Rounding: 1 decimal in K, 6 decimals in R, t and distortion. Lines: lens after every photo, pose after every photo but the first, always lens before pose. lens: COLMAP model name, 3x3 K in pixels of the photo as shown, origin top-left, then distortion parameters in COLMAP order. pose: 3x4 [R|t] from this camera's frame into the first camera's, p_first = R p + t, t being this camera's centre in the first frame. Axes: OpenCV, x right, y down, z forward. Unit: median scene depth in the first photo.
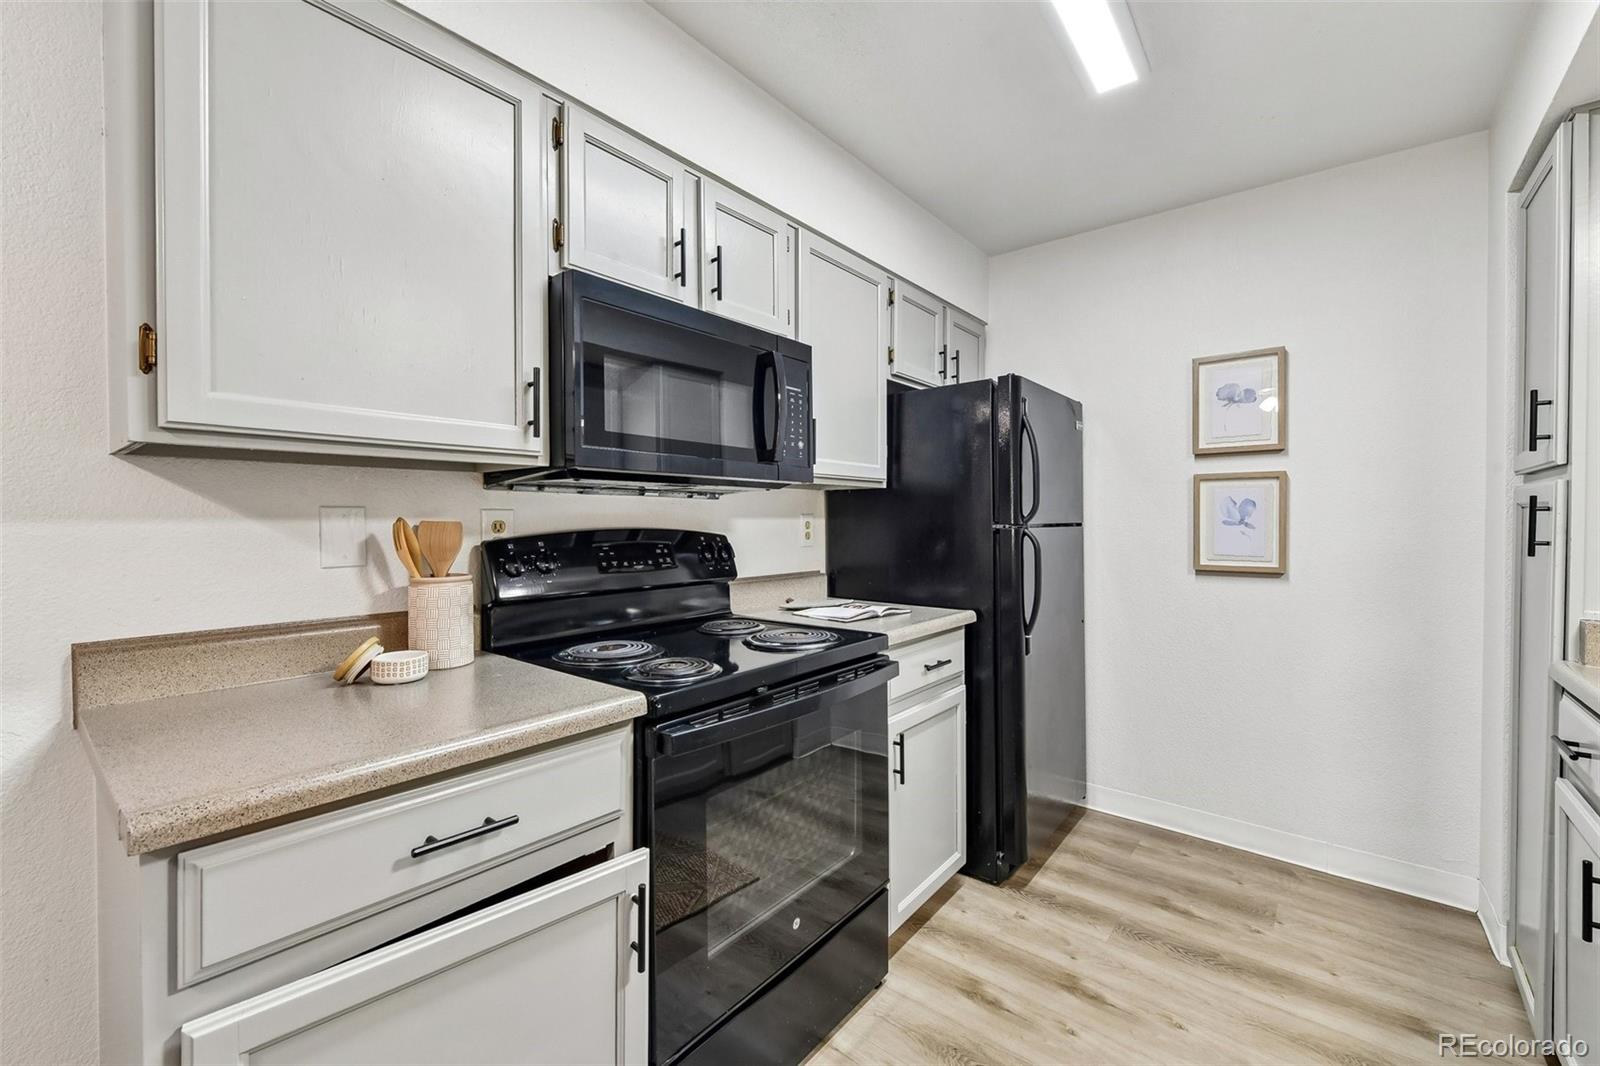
lens RADIAL K [[653.8, 0, 815.0], [0, 653.8, 531.3], [0, 0, 1]] dist [0.005349, -0.001239]
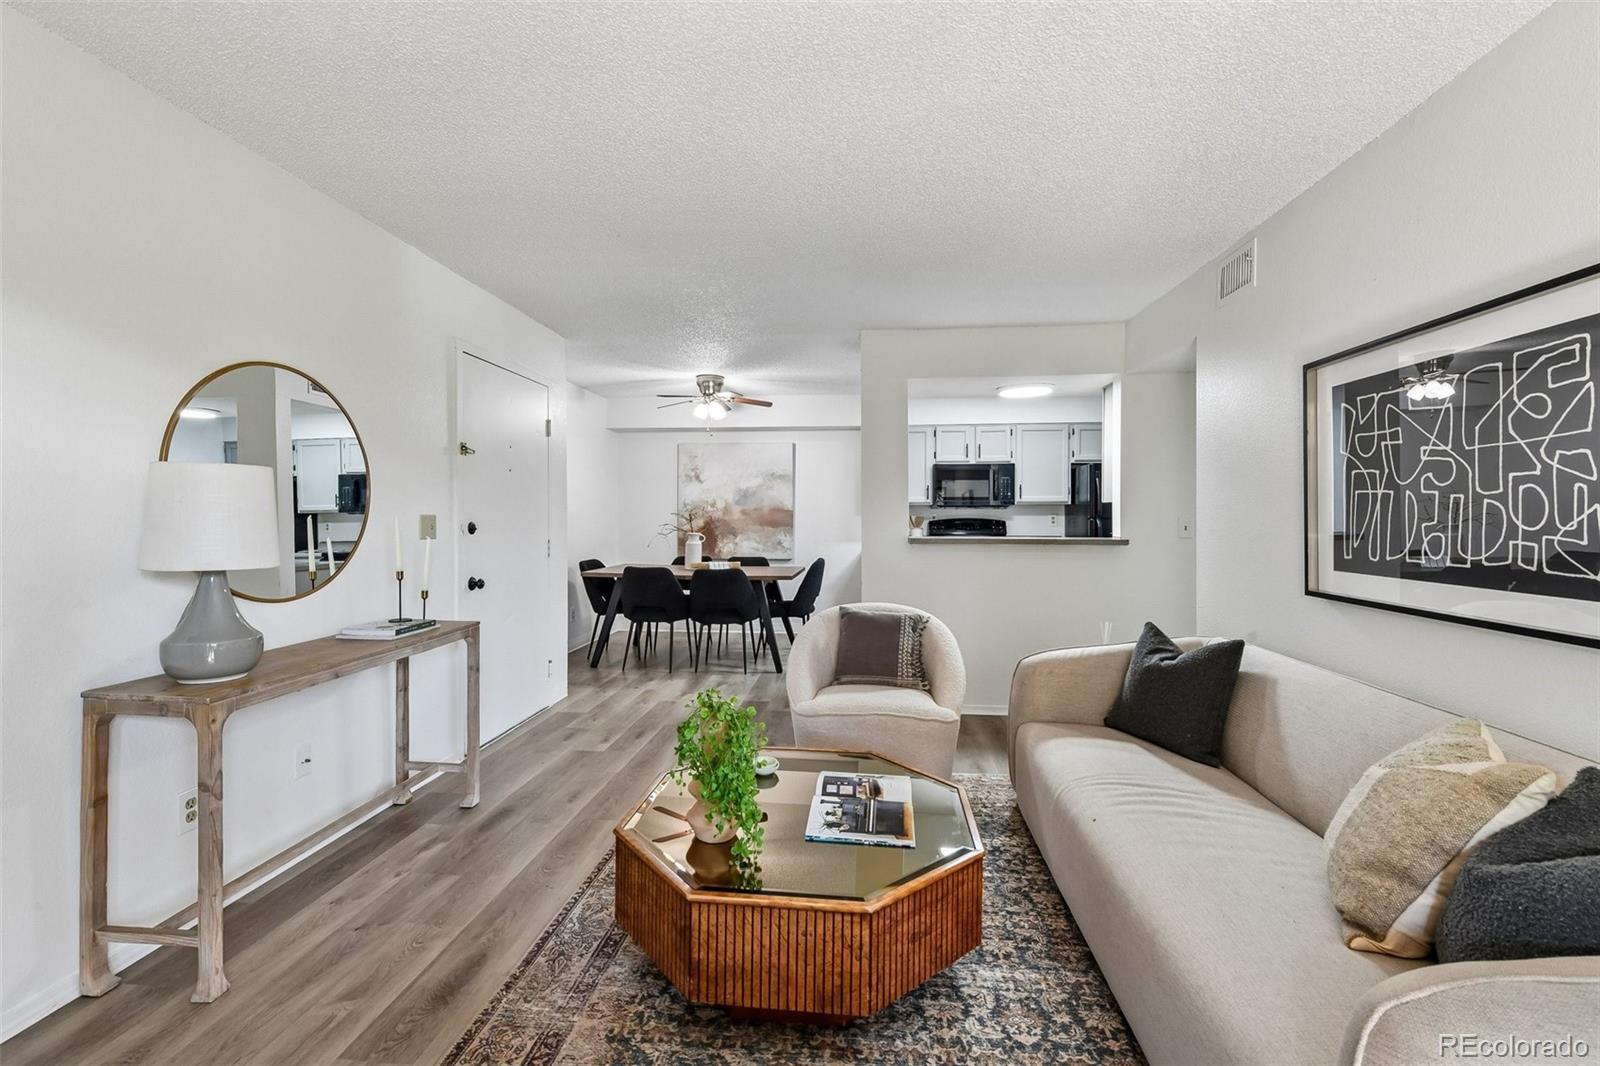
lens RADIAL K [[653.8, 0, 809.0], [0, 653.8, 531.5], [0, 0, 1]] dist [0.005349, -0.001239]
pose [[0.543323, 0.021651, -0.839245, 2.323316], [-0.014844, 0.999759, 0.016182, 0.021827], [0.839393, 0.003666, 0.543513, -1.747459]]
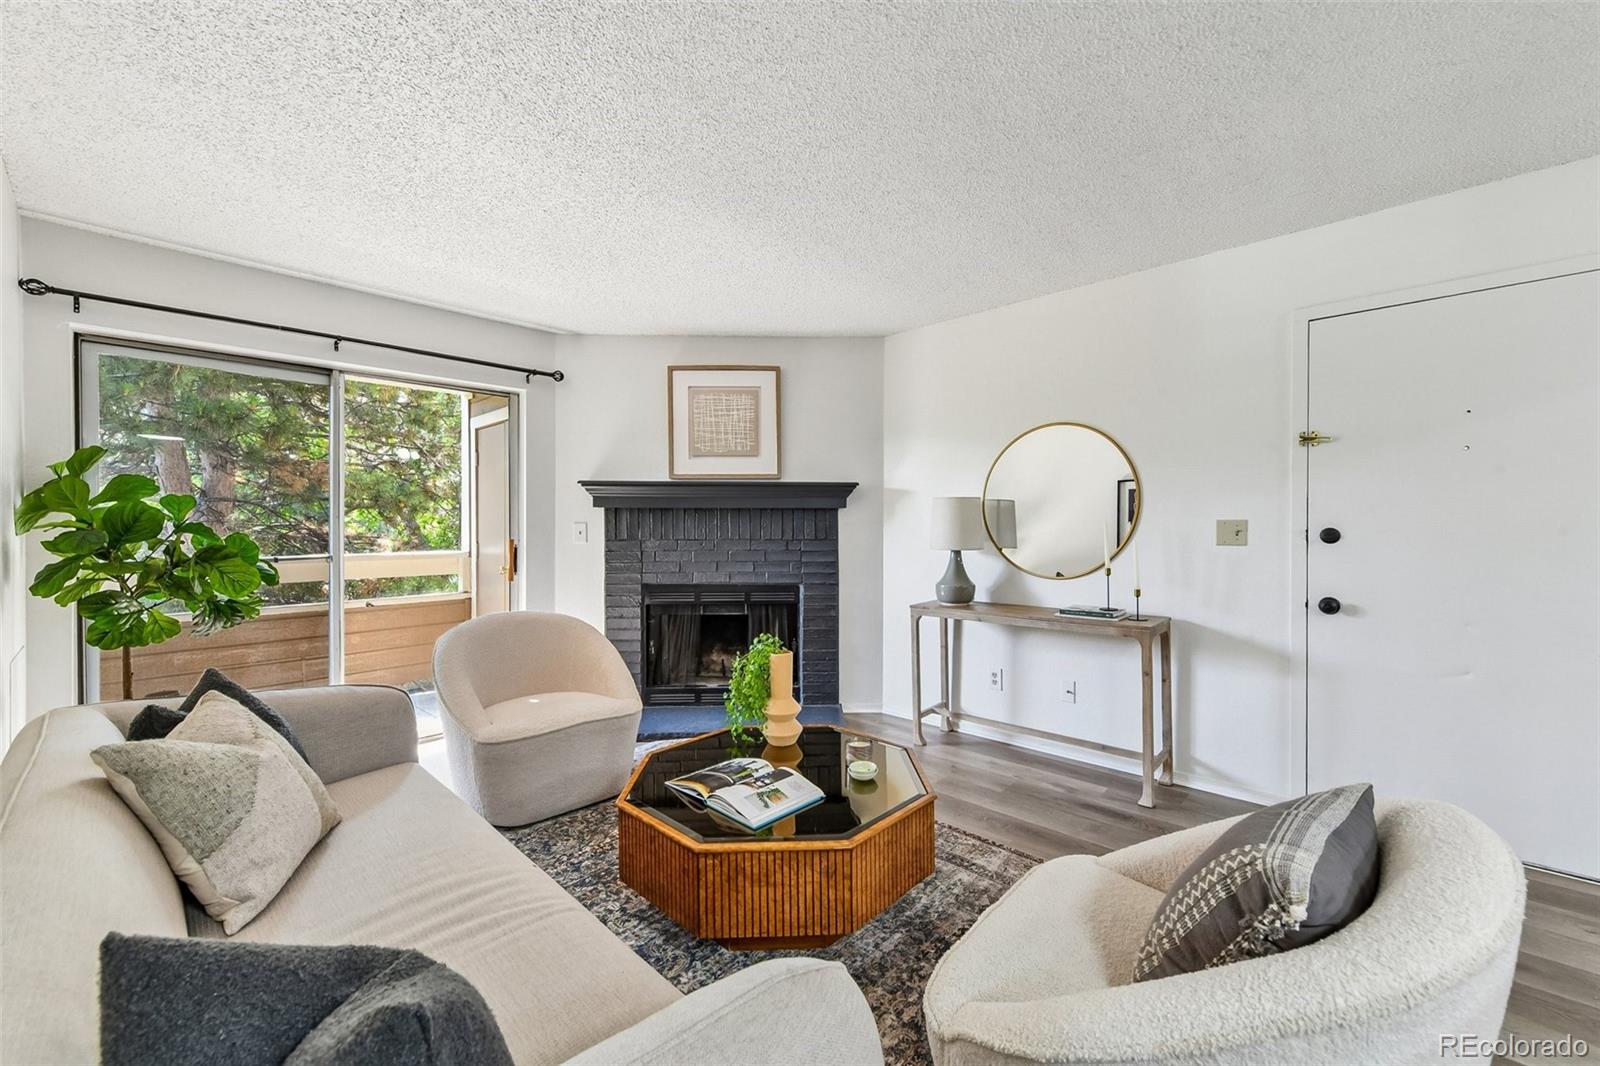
lens RADIAL K [[638.0, 0, 809.5], [0, 638.0, 526.4], [0, 0, 1]] dist [0.009225, -0.001383]
pose [[-0.995997, 0.006411, 0.089151, 1.288727], [0.007497, 0.999902, 0.011858, 0.010698], [-0.089067, 0.012479, -0.995947, -0.024933]]
